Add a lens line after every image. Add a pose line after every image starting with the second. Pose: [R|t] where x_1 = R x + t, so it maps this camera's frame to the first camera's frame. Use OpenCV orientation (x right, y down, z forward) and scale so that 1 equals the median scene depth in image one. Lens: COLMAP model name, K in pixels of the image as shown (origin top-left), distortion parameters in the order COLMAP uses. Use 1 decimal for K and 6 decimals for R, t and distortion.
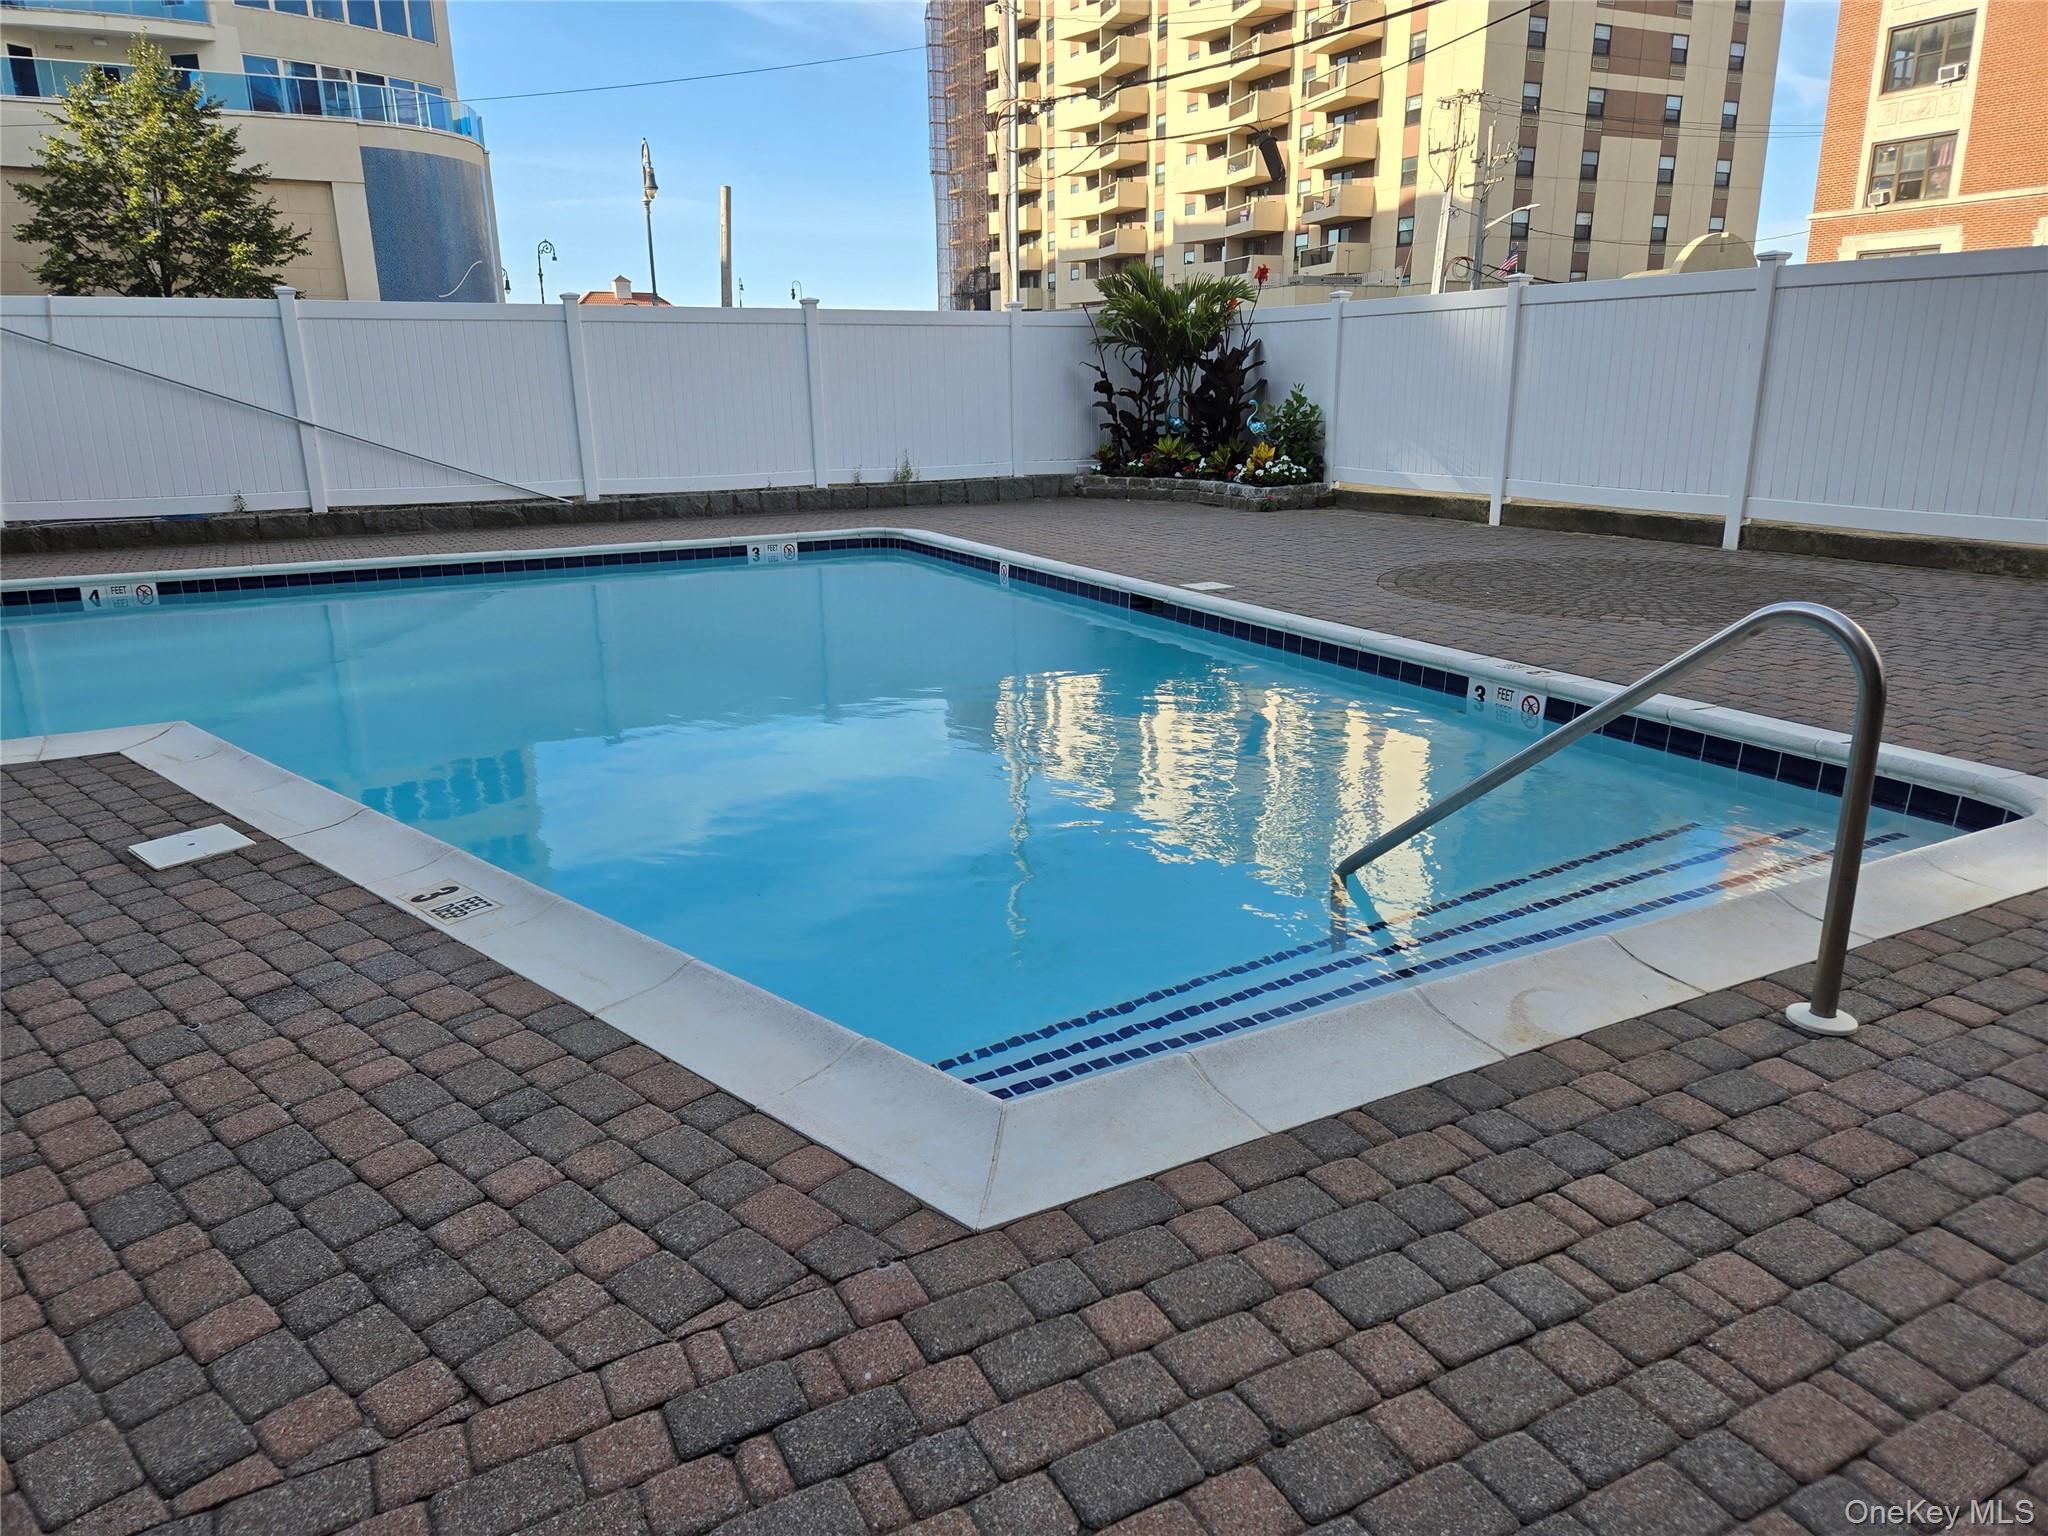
lens RADIAL K [[1360.5, 0, 1007.2], [0, 1360.5, 748.8], [0, 0, 1]] dist [0.046271, -0.041019]
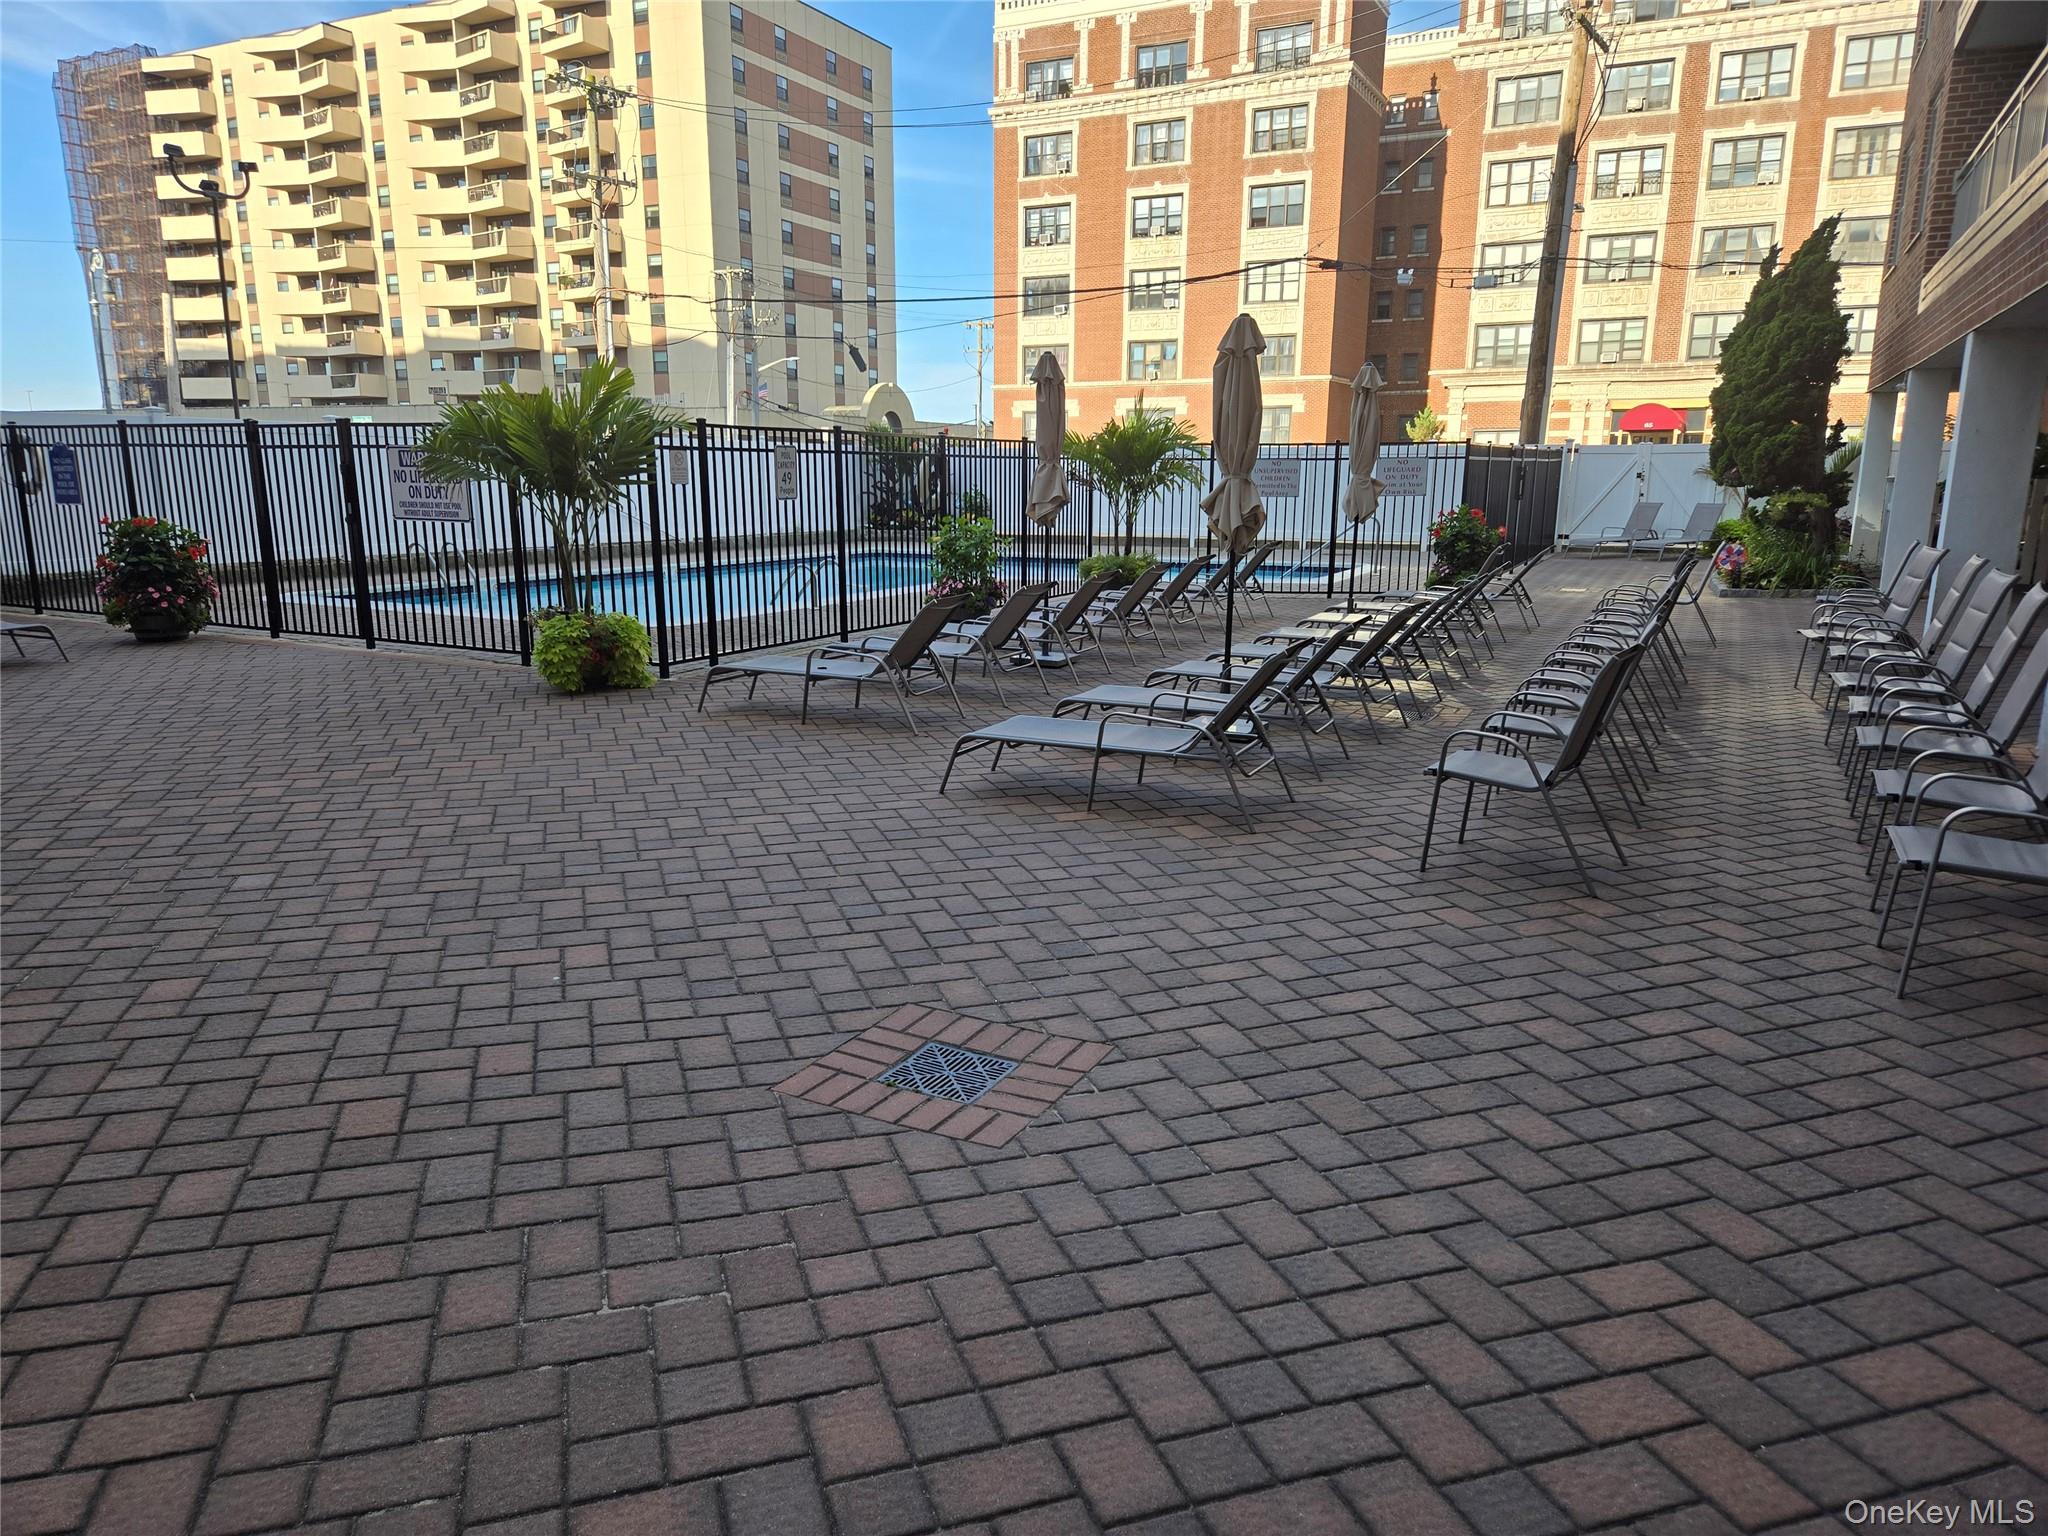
lens RADIAL K [[1360.5, 0, 1022.8], [0, 1360.5, 789.1], [0, 0, 1]] dist [0.046271, -0.041019]
pose [[0.794772, -0.119048, 0.595118, -0.213493], [0.142907, 0.989710, 0.007131, 0.038051], [-0.589844, 0.079379, 0.803607, -0.140856]]
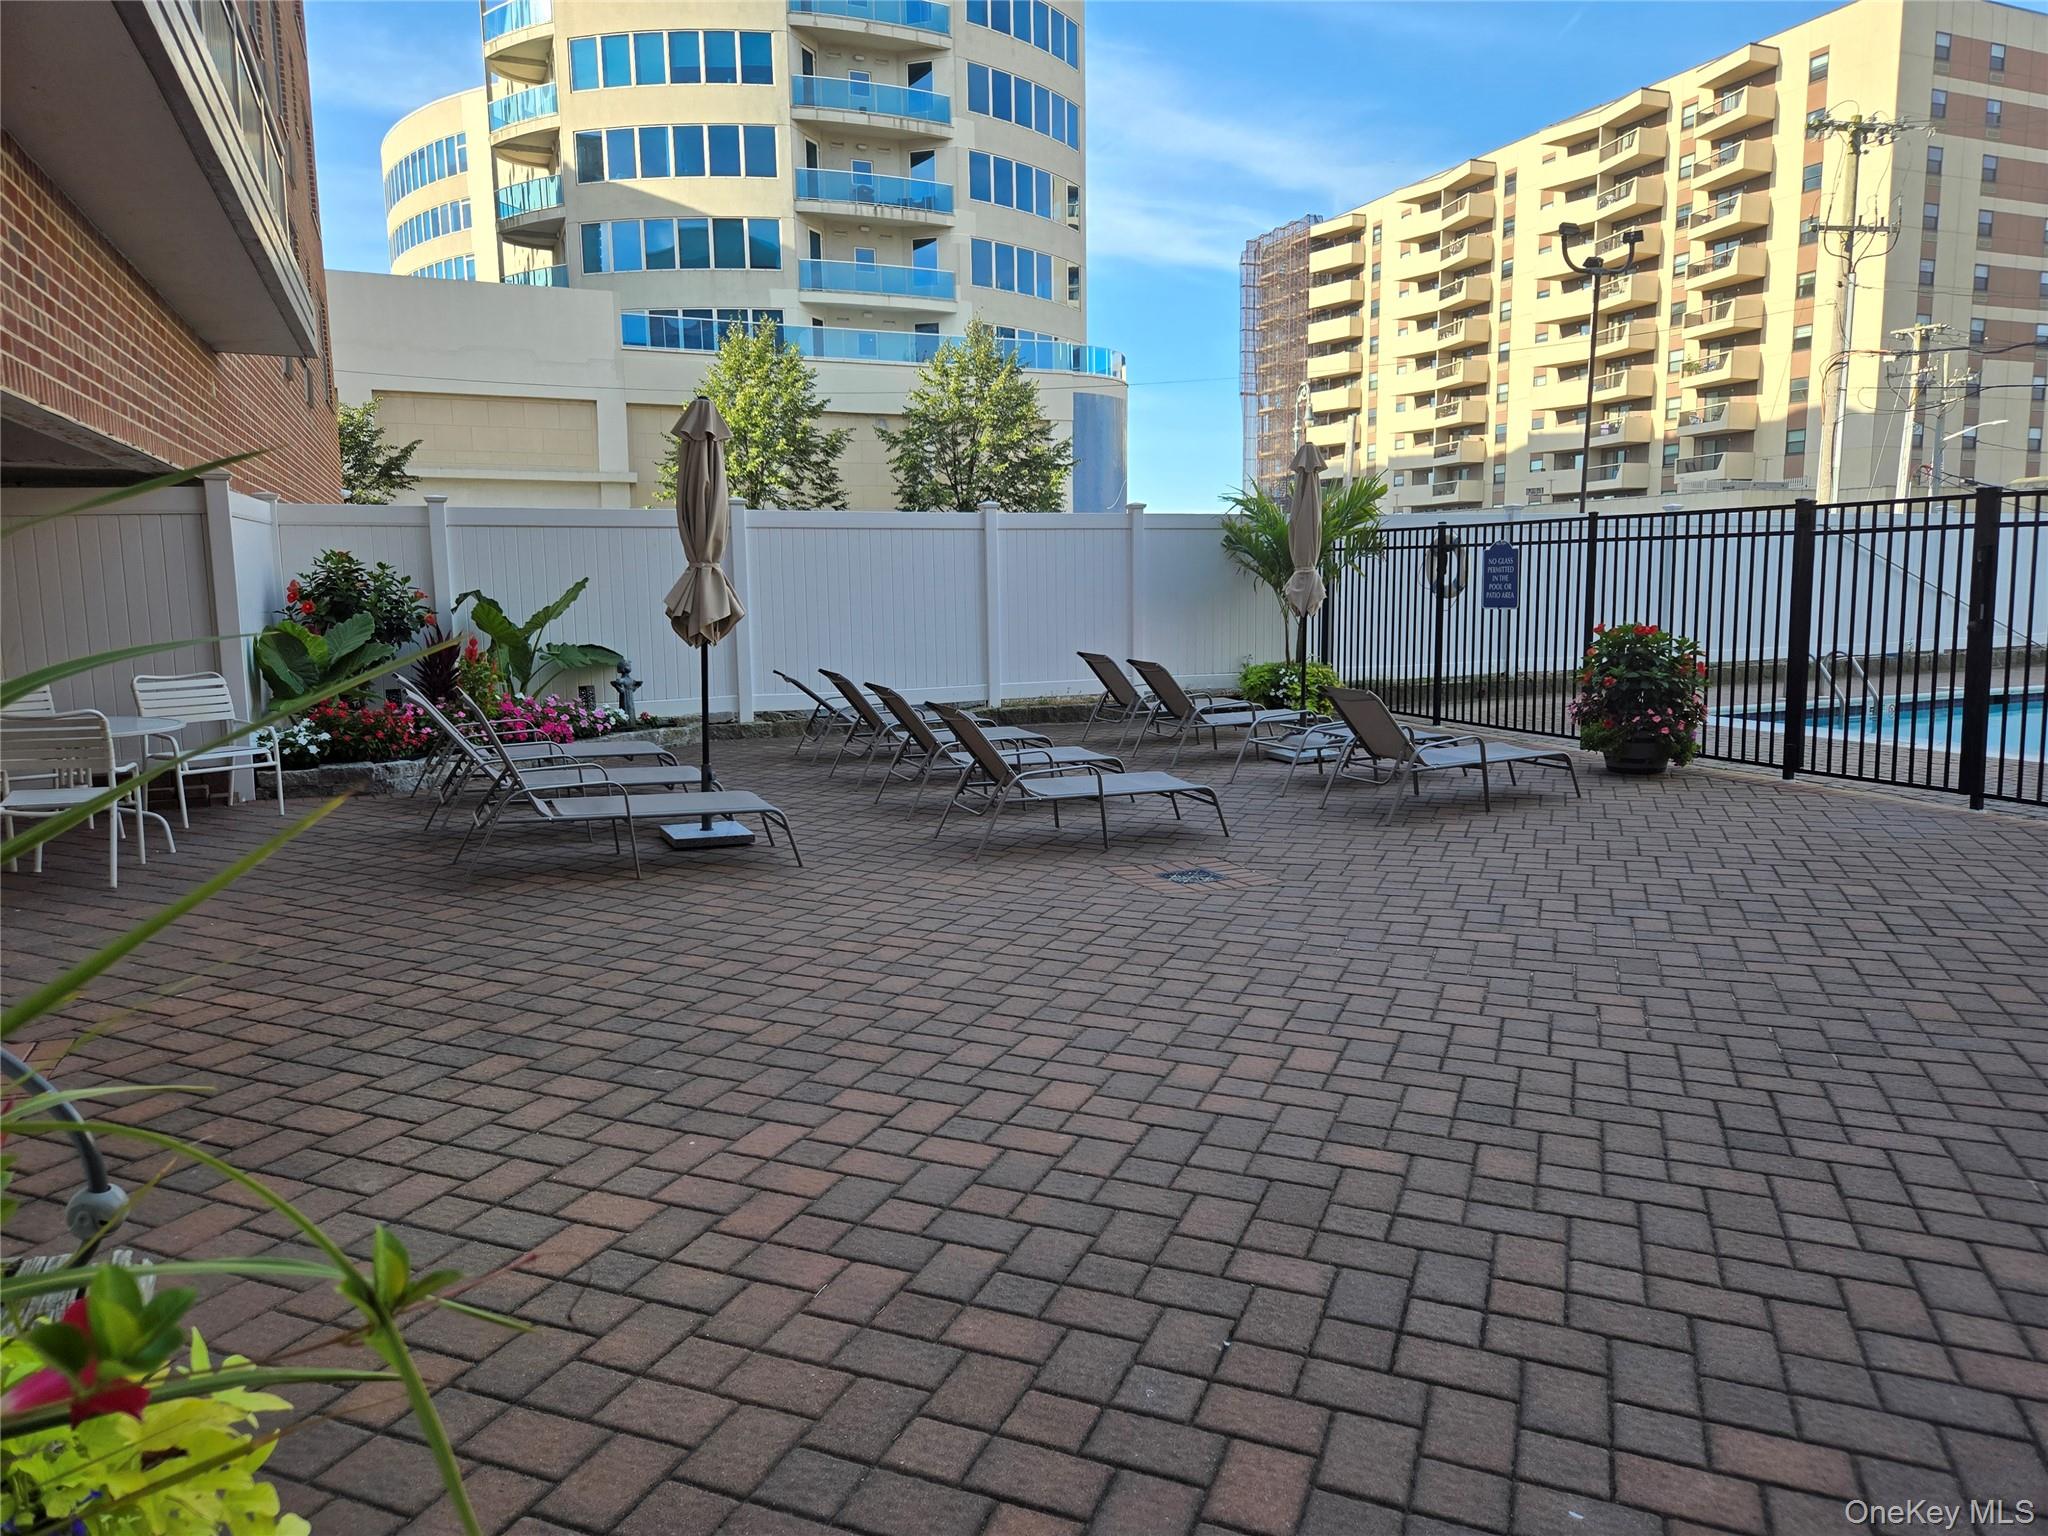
lens RADIAL K [[1360.5, 0, 1011.3], [0, 1360.5, 752.0], [0, 0, 1]] dist [0.046271, -0.041019]
pose [[0.997969, 0.004710, -0.063522, -0.246333], [-0.013302, 0.990684, -0.135527, 0.024494], [0.062292, 0.136097, 0.988735, -0.087895]]
